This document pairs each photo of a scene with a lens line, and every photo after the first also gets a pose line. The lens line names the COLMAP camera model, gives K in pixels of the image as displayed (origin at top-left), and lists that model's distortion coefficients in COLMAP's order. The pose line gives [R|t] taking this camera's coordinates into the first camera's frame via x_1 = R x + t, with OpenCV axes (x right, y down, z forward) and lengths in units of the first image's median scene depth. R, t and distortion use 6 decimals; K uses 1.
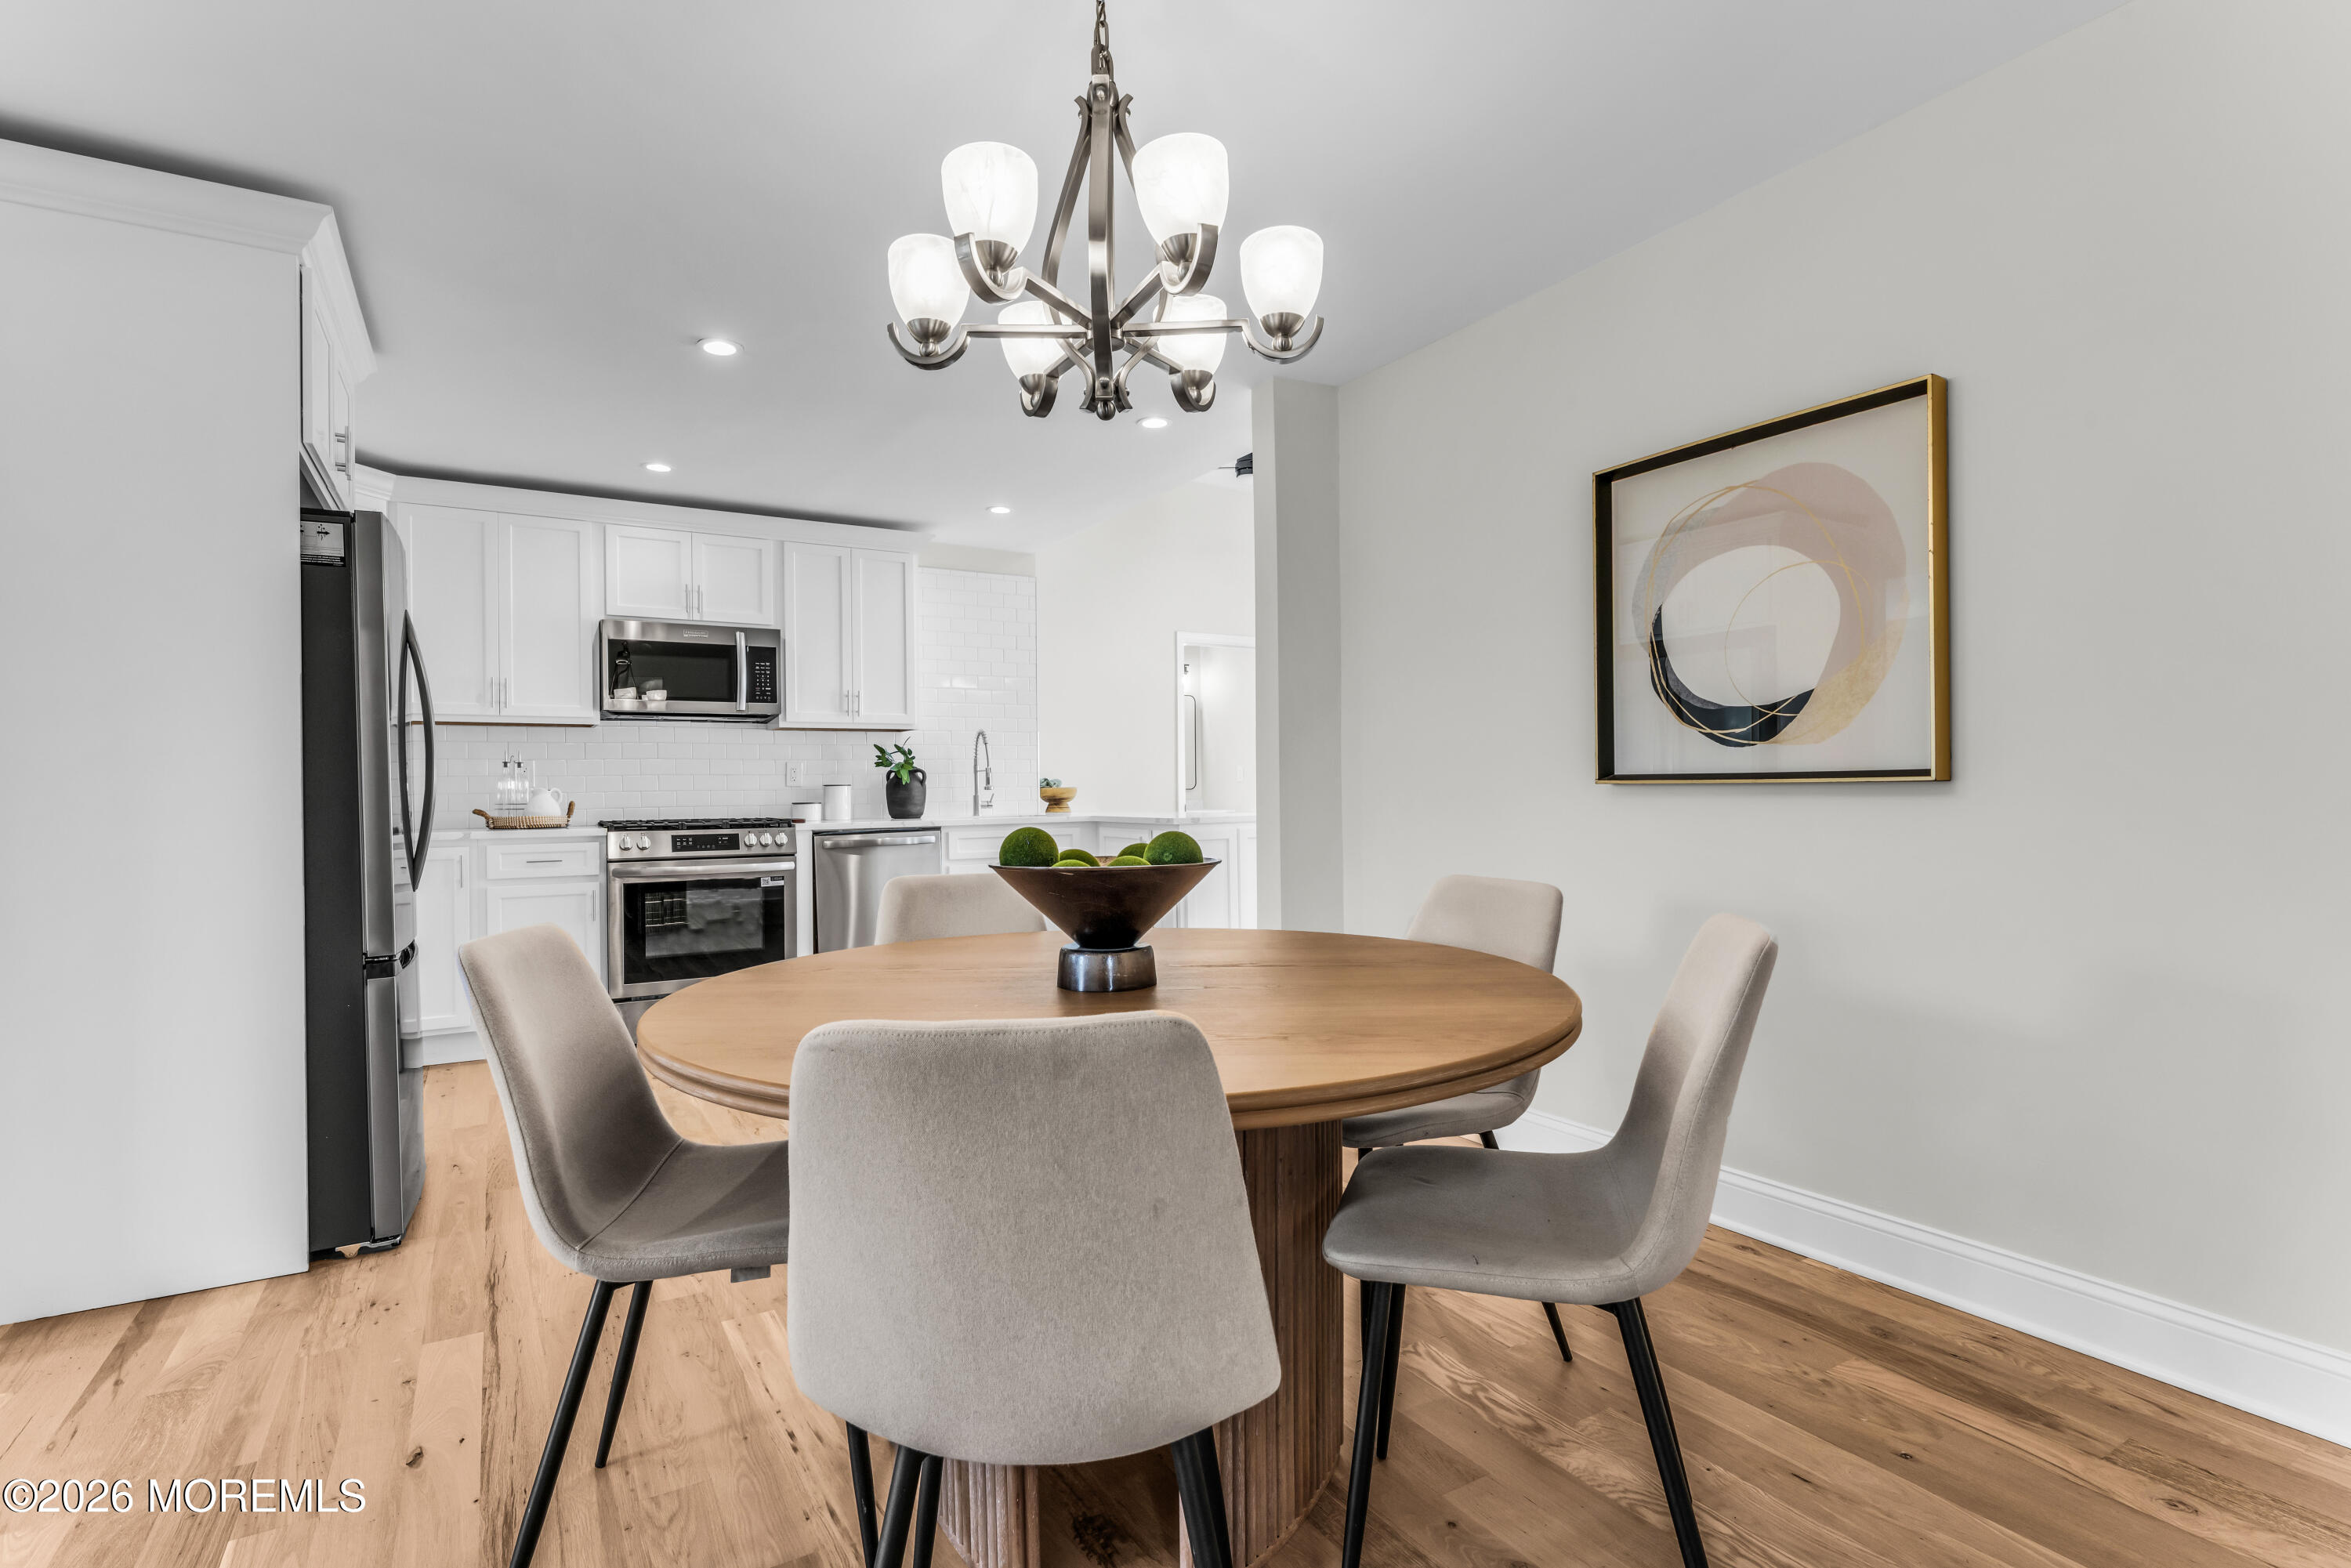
lens RADIAL K [[1235.2, 0, 1189.2], [0, 1235.2, 786.6], [0, 0, 1]] dist [0.003192, -0.001989]
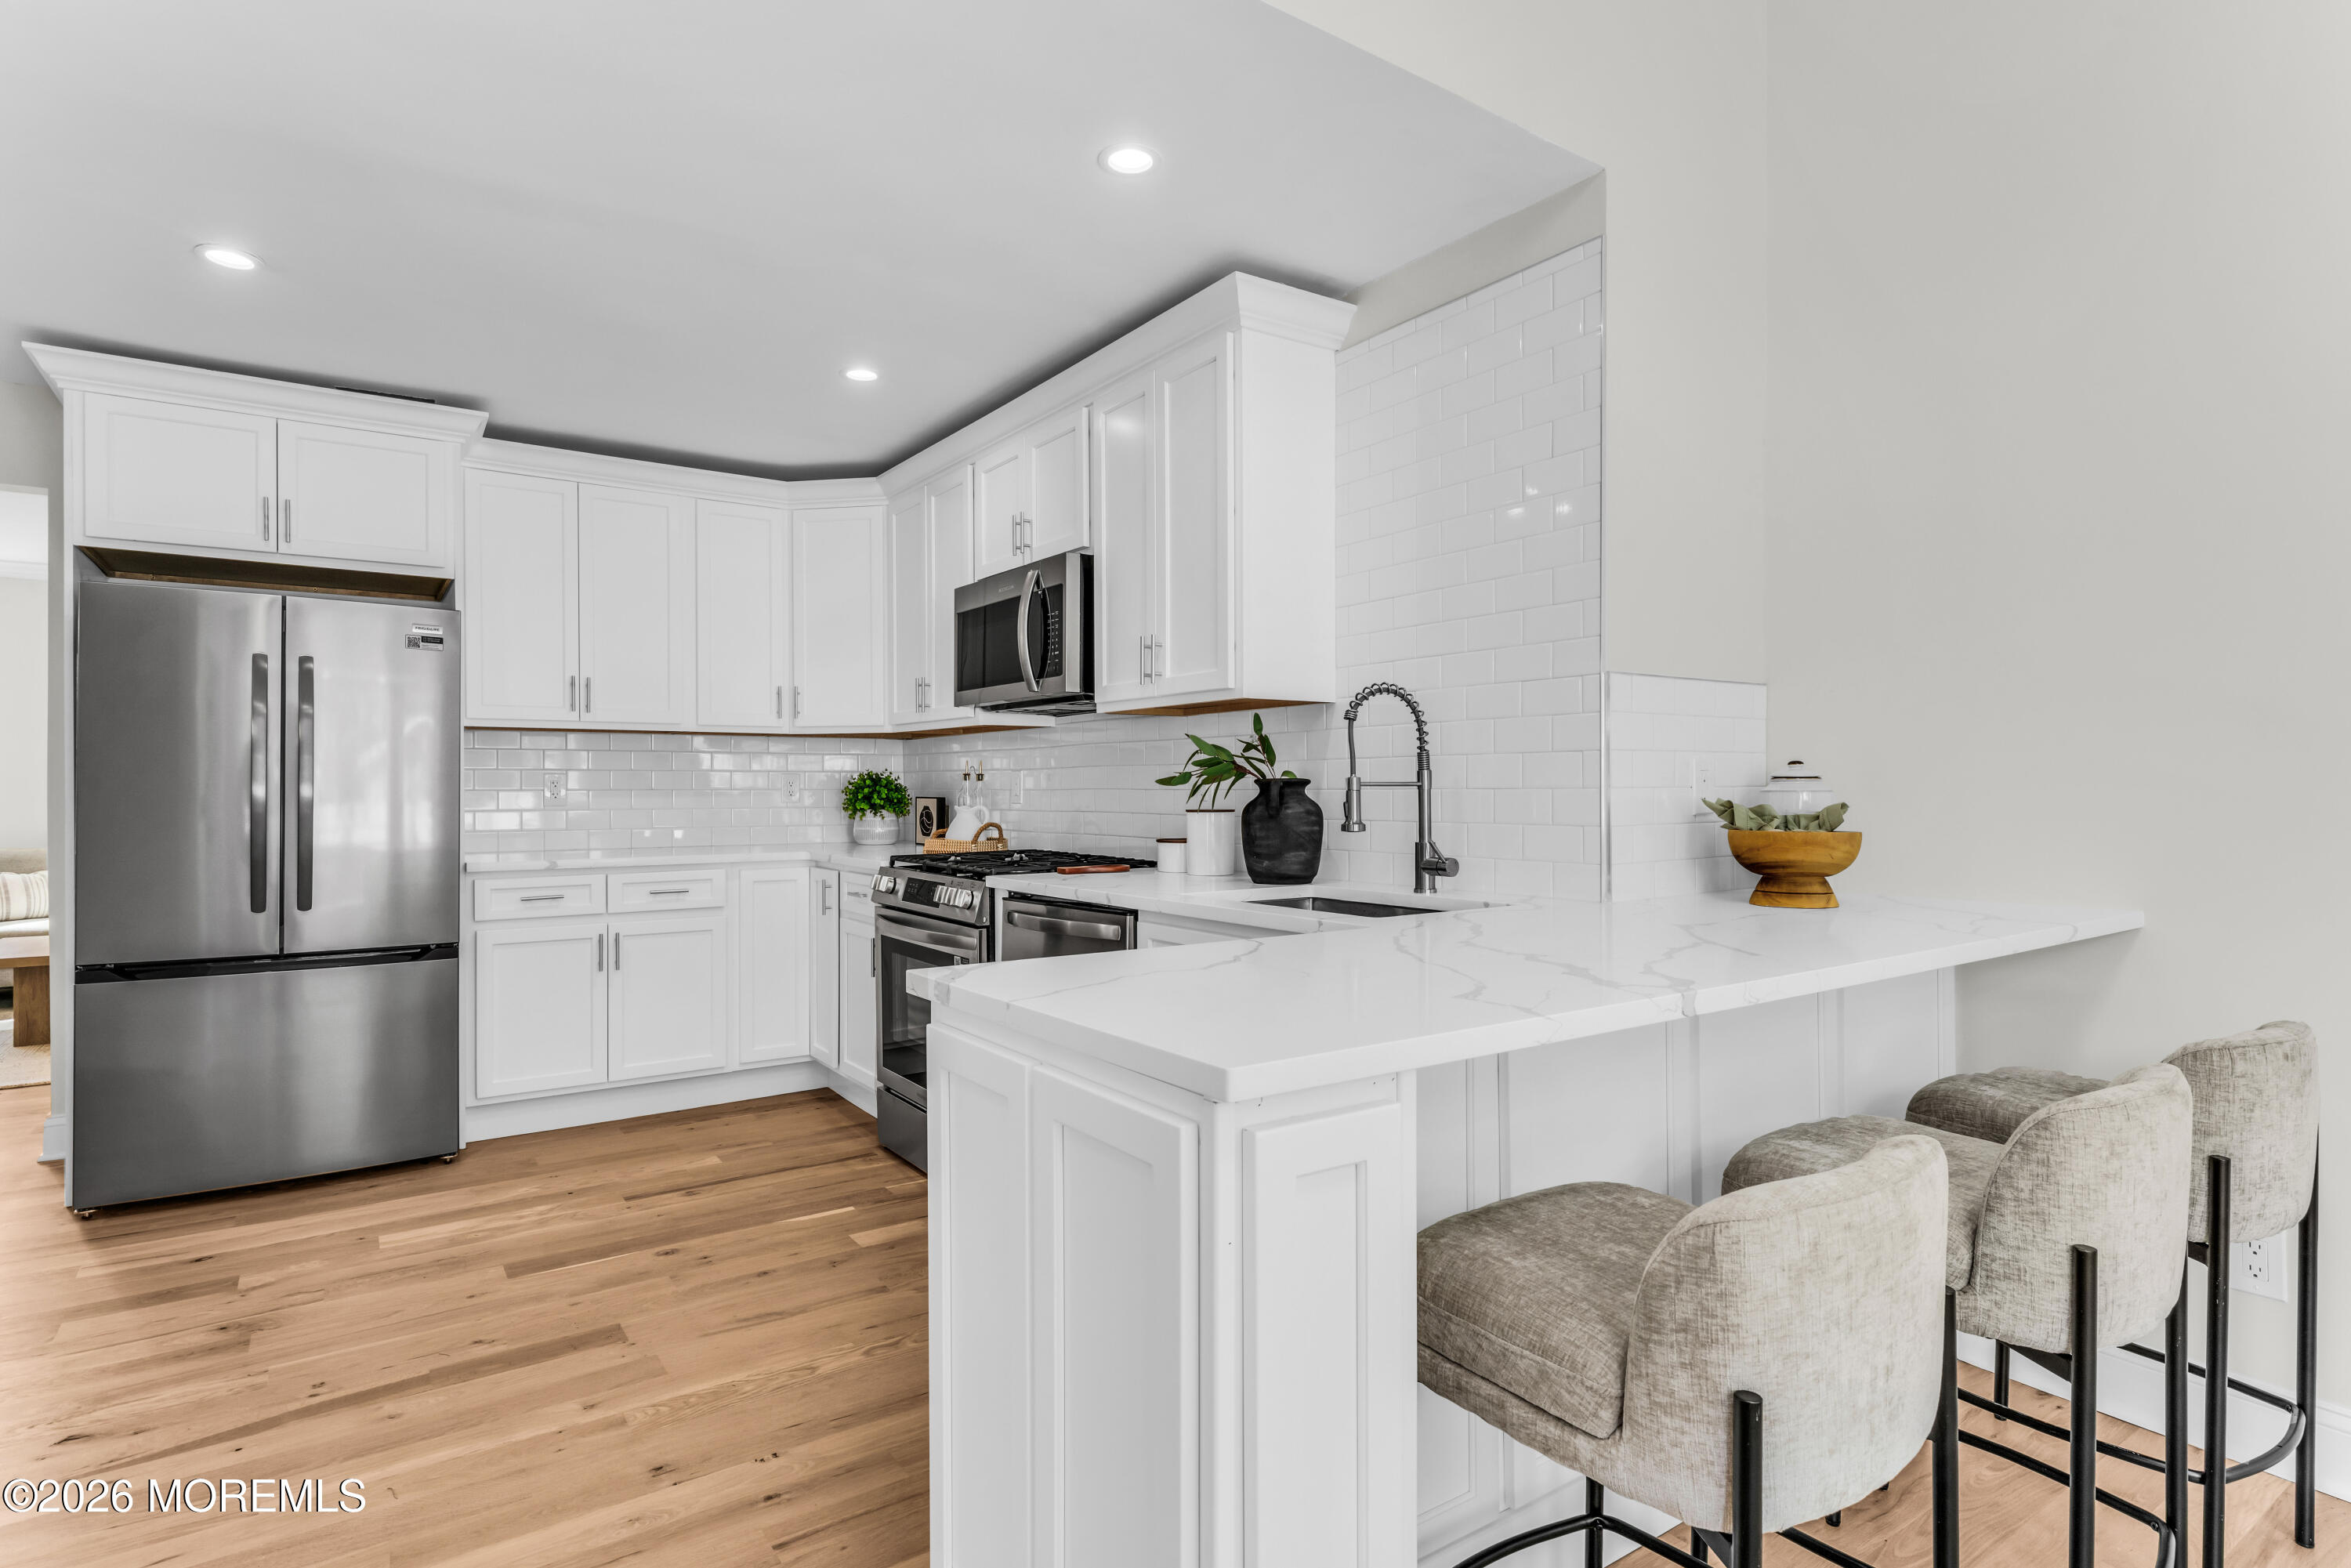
lens RADIAL K [[1235.2, 0, 1192.8], [0, 1235.2, 786.2], [0, 0, 1]] dist [0.003192, -0.001989]
pose [[0.074979, 0.009321, -0.997142, 0.283592], [0.000847, 0.999955, 0.009411, -0.018450], [0.997185, -0.001551, 0.074967, 1.034782]]
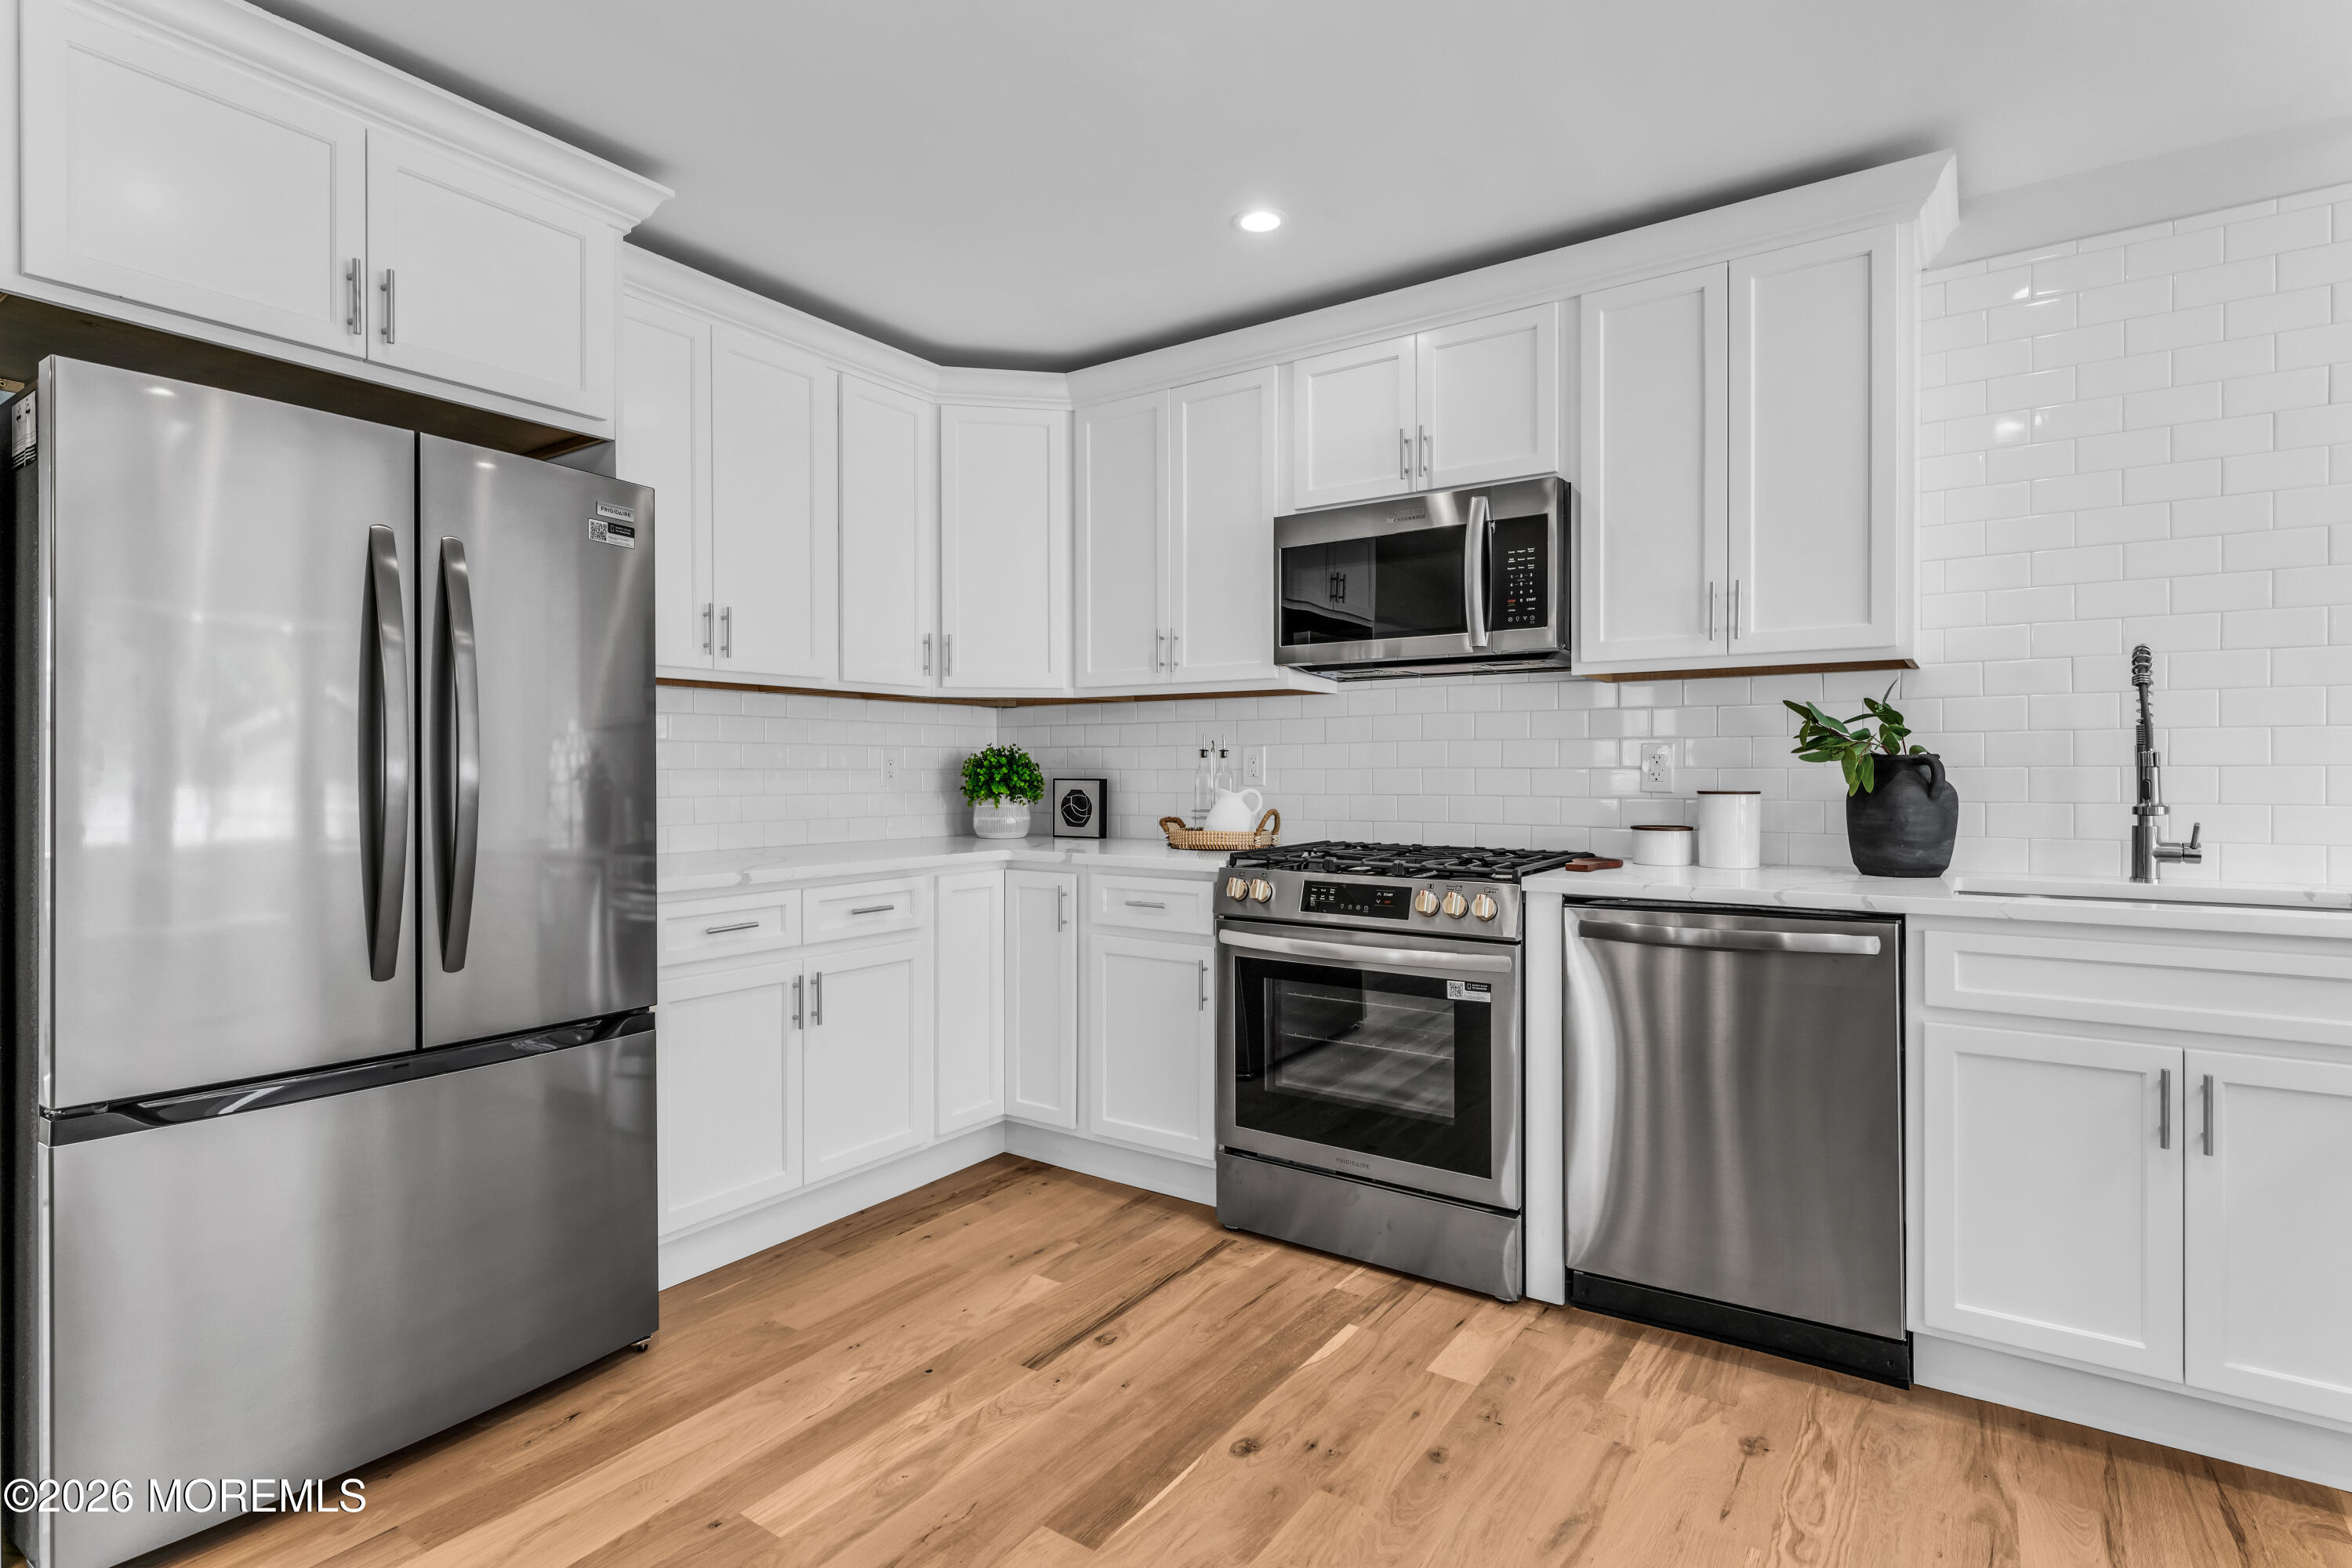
lens RADIAL K [[1173.5, 0, 1188.6], [0, 1173.5, 773.4], [0, 0, 1]] dist [0.001333, -0.002030]
pose [[0.424658, 0.012418, -0.905269, 0.032890], [-0.003594, 0.999921, 0.012031, -0.013887], [0.905347, -0.001856, 0.424669, 0.680249]]
